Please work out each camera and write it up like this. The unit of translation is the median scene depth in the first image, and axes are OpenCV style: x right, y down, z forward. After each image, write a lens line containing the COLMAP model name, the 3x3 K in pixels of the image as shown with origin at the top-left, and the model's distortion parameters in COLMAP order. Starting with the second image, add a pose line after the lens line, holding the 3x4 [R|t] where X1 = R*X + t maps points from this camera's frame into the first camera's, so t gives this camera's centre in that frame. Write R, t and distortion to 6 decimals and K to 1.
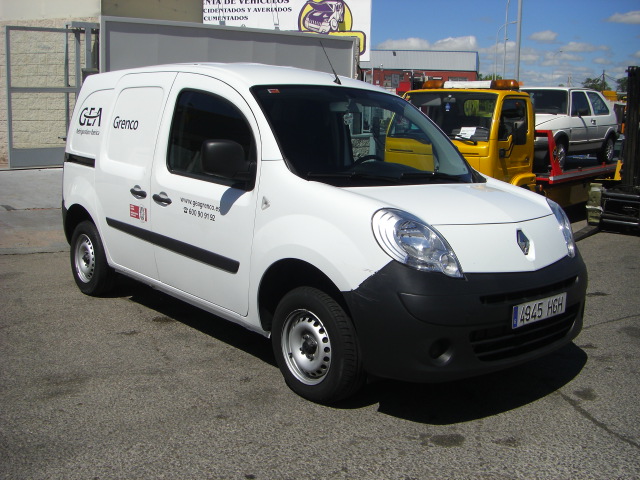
lens RADIAL K [[723.6, 0, 320.0], [0, 723.6, 240.0], [0, 0, 1]] dist [-0.206327, 0.182254]
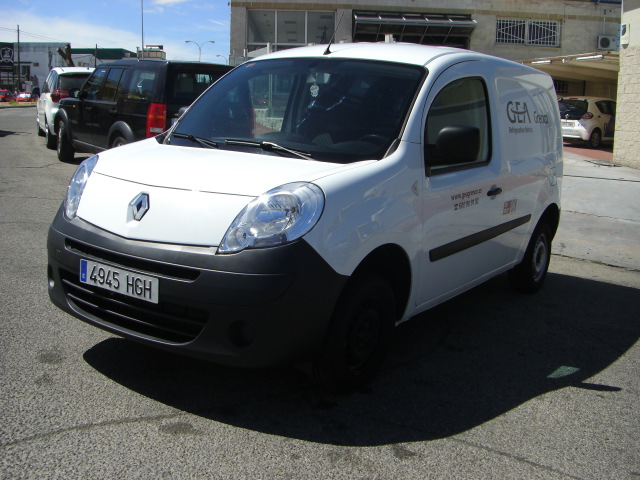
lens RADIAL K [[723.6, 0, 320.0], [0, 723.6, 240.0], [0, 0, 1]] dist [-0.206327, 0.182254]
pose [[0.251474, 0.156602, -0.955111, 1.210744], [-0.203662, 0.973290, 0.105960, -0.097805], [0.946194, 0.167873, 0.276651, 0.971434]]
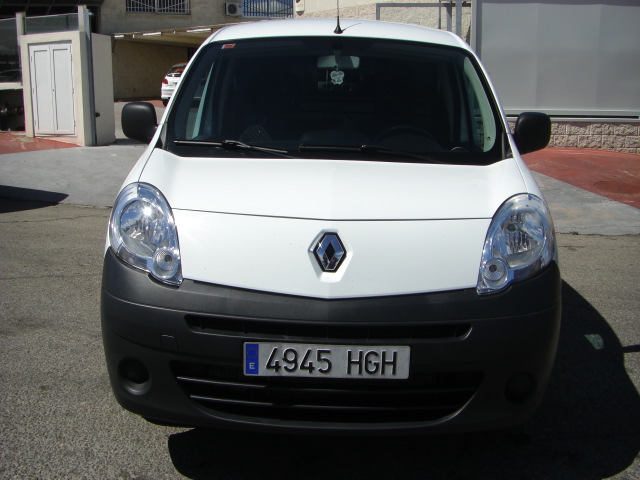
lens RADIAL K [[723.6, 0, 320.0], [0, 723.6, 240.0], [0, 0, 1]] dist [-0.206327, 0.182254]
pose [[0.734932, 0.118113, -0.667775, 0.710279], [-0.104332, 0.992685, 0.060758, -0.045926], [0.670067, 0.025017, 0.741879, 0.512938]]
